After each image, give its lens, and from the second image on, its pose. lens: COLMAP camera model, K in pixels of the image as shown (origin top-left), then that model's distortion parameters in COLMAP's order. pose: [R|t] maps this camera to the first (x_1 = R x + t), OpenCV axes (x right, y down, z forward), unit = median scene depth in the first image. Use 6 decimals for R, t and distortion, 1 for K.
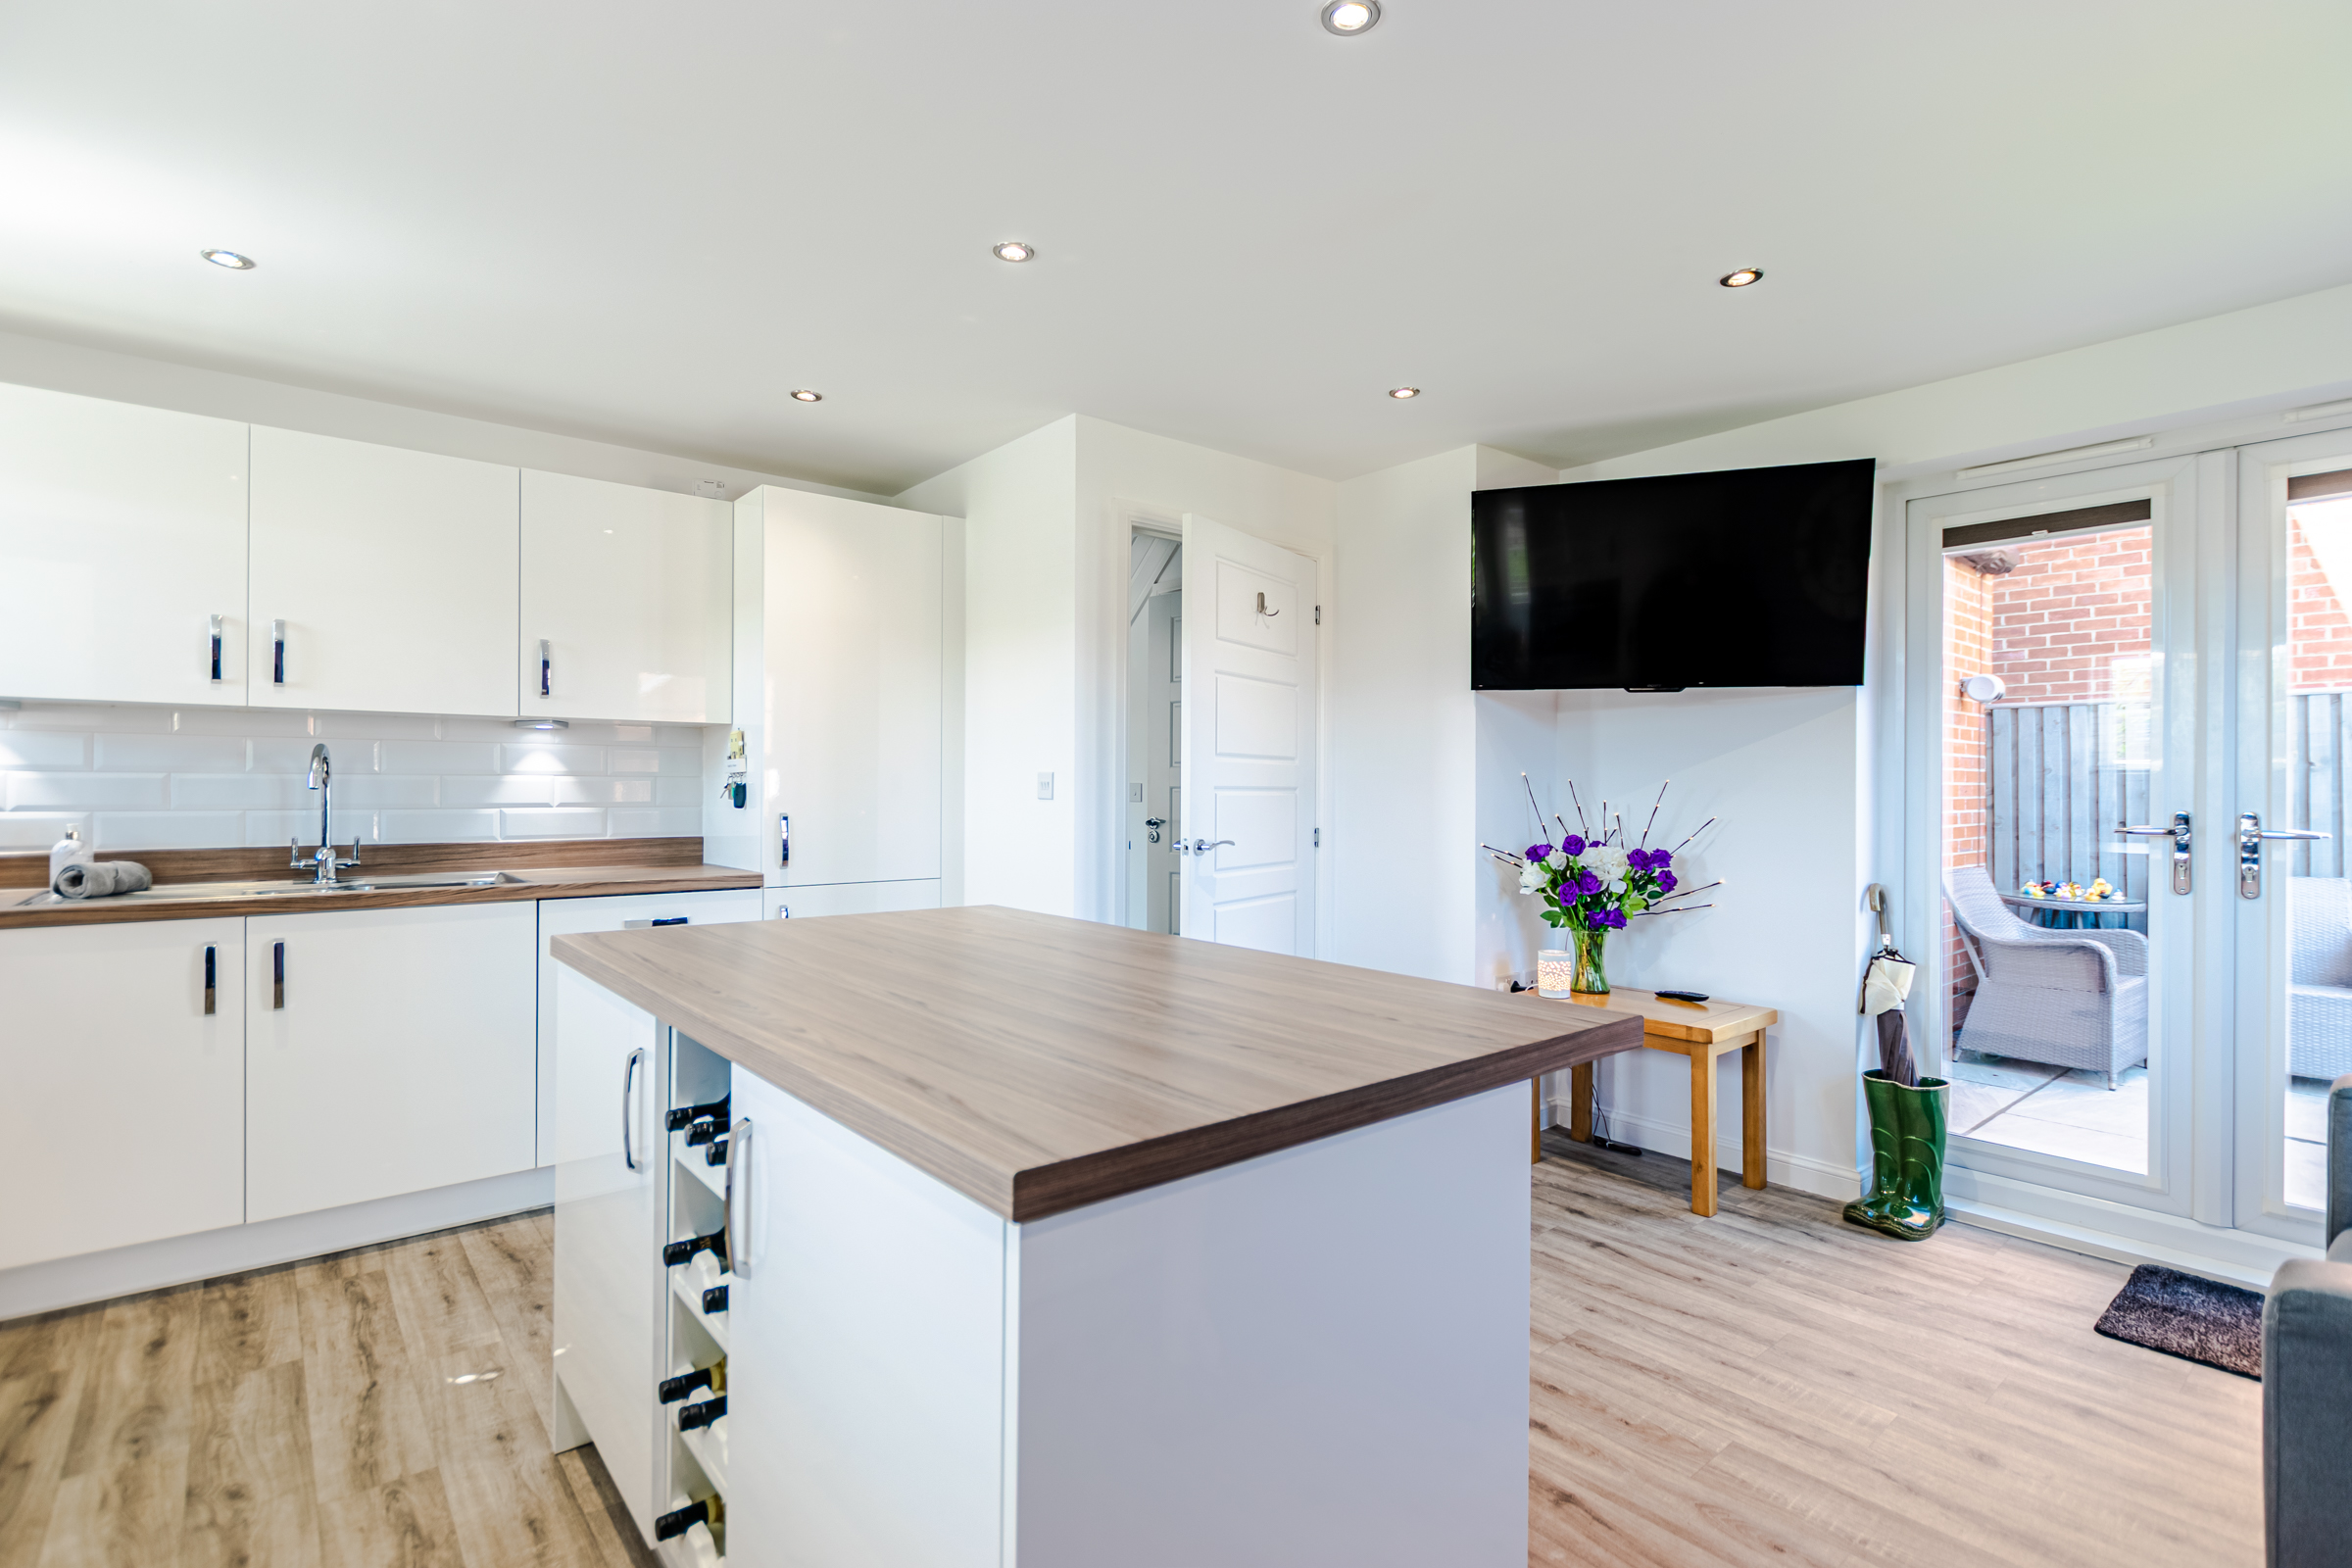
lens RADIAL K [[1102.5, 0, 1197.7], [0, 1102.5, 782.3], [0, 0, 1]] dist [0.003454, -0.005894]
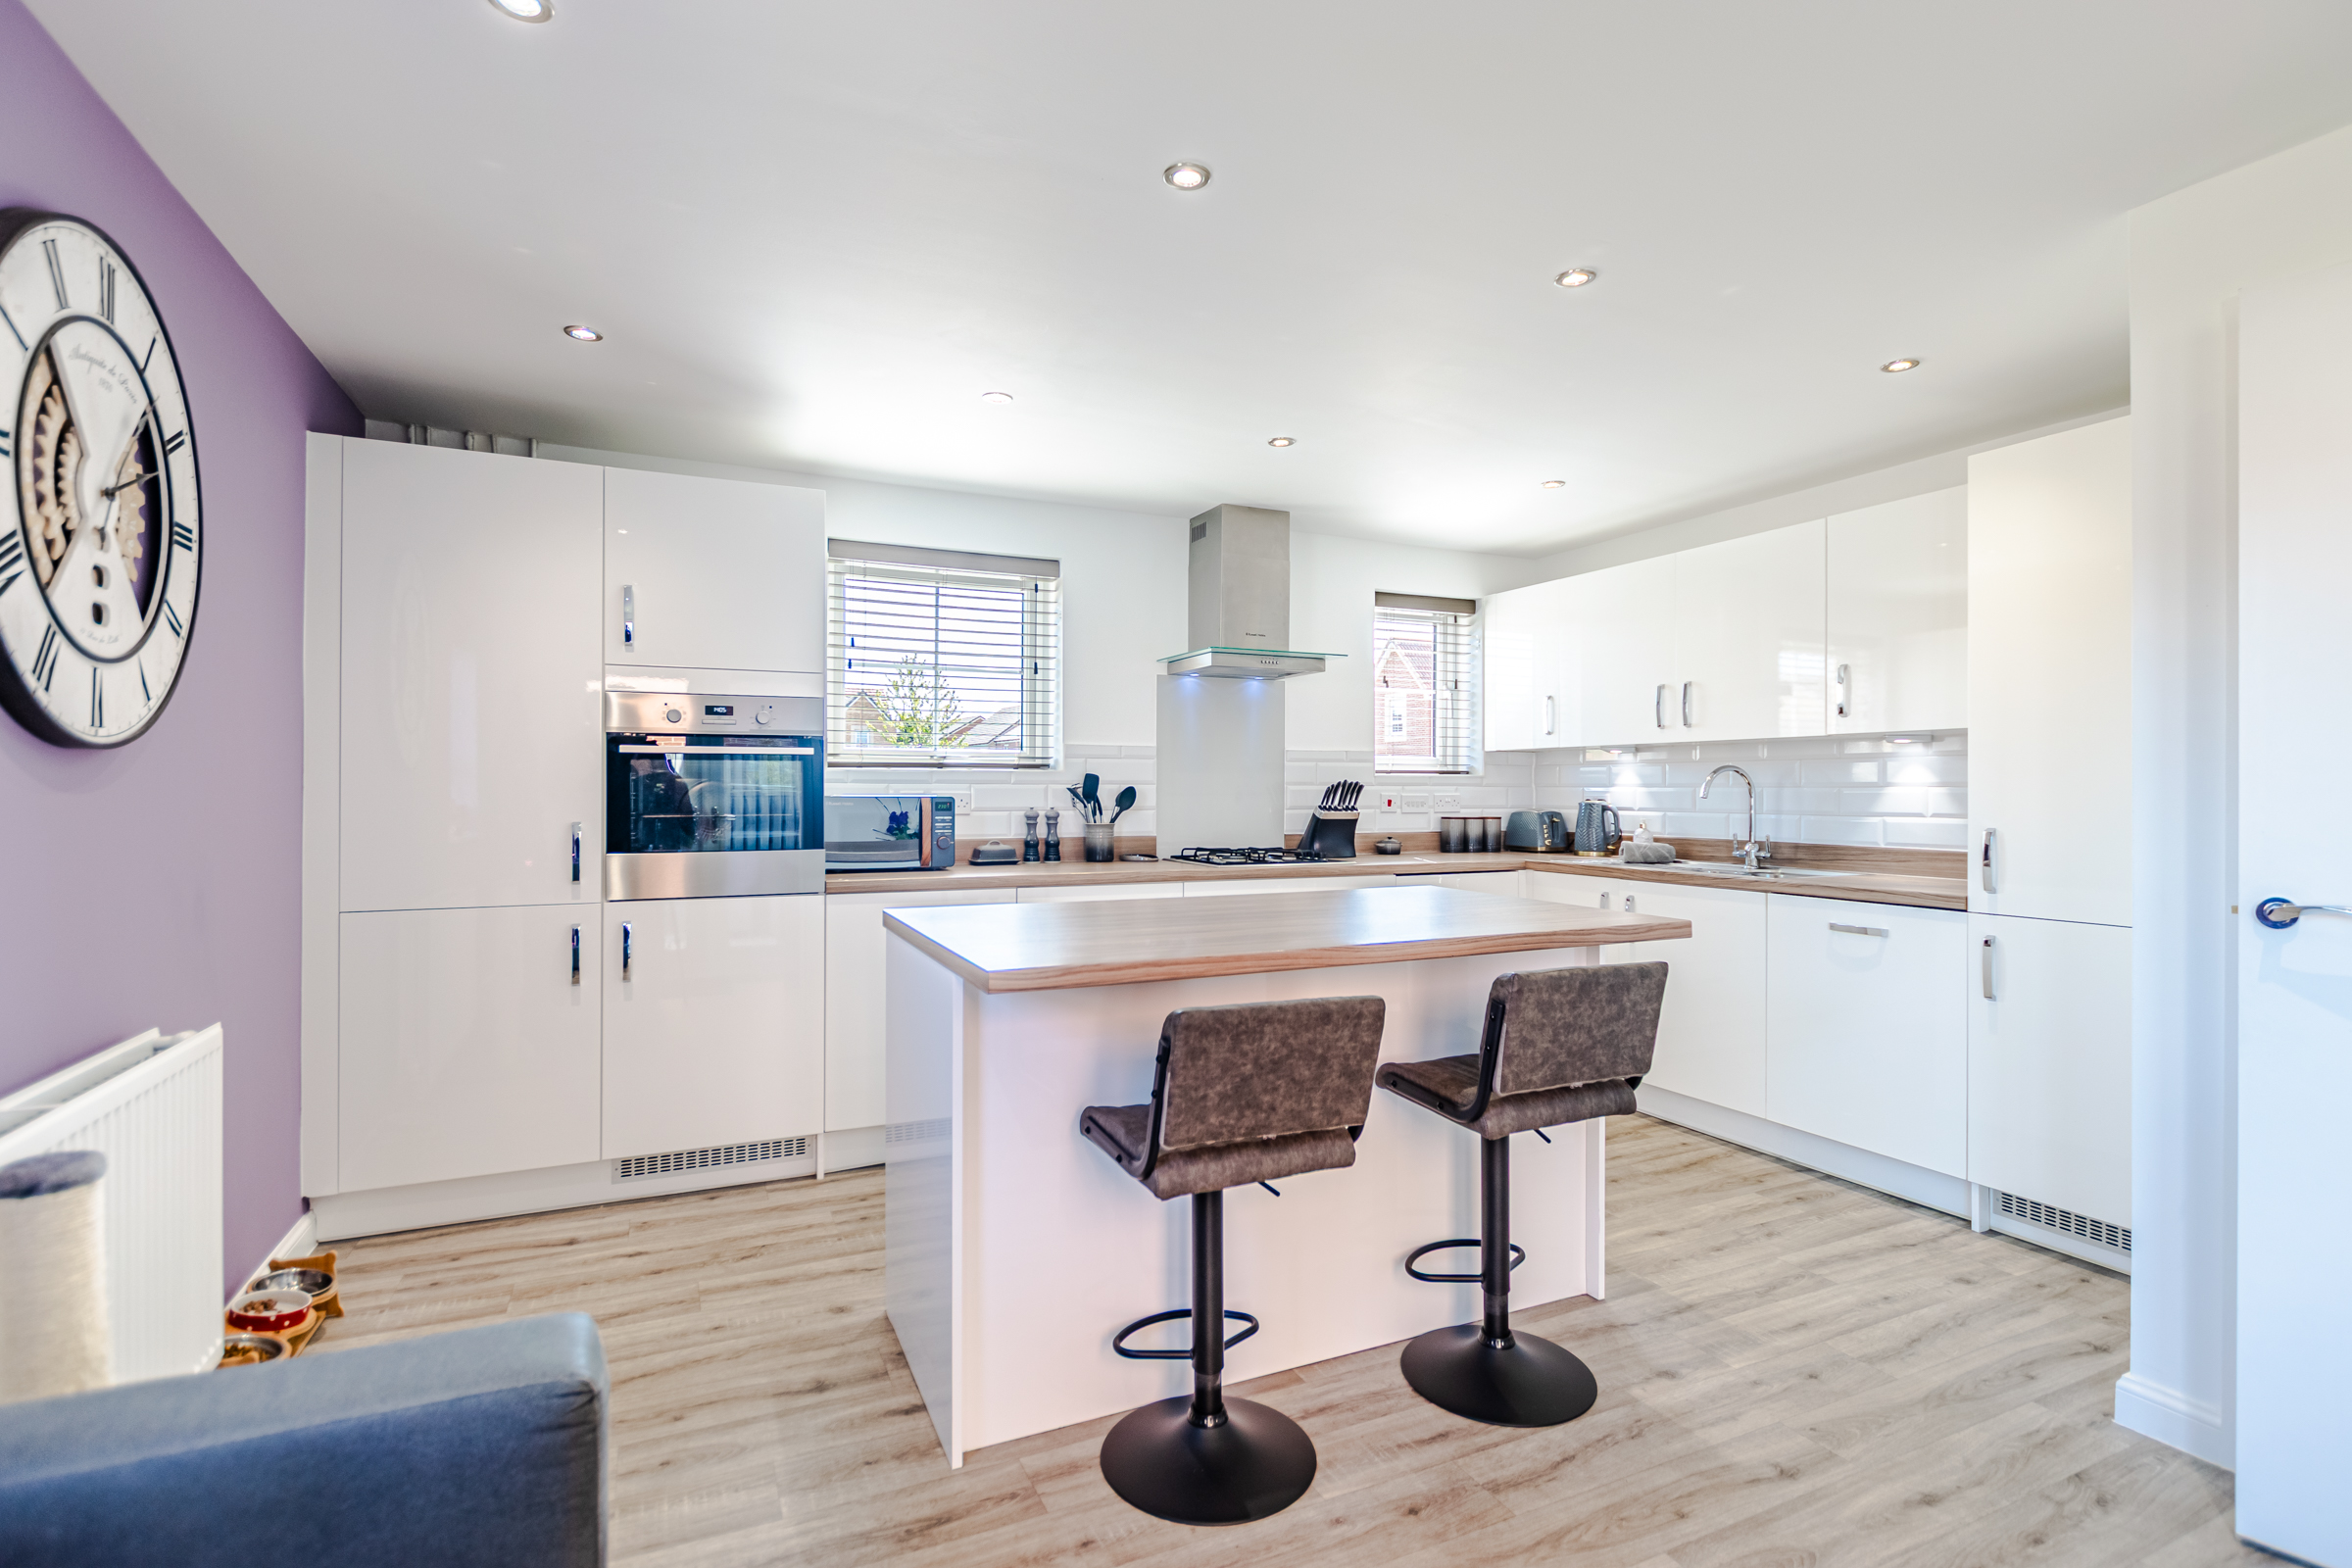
lens RADIAL K [[1100.5, 0, 1178.2], [0, 1100.5, 782.0], [0, 0, 1]] dist [-0.004489, -0.000015]
pose [[-0.277773, -0.012998, -0.960559, 0.734059], [-0.001781, 0.999914, -0.013015, 0.004976], [0.960645, -0.001905, -0.277772, 0.746189]]
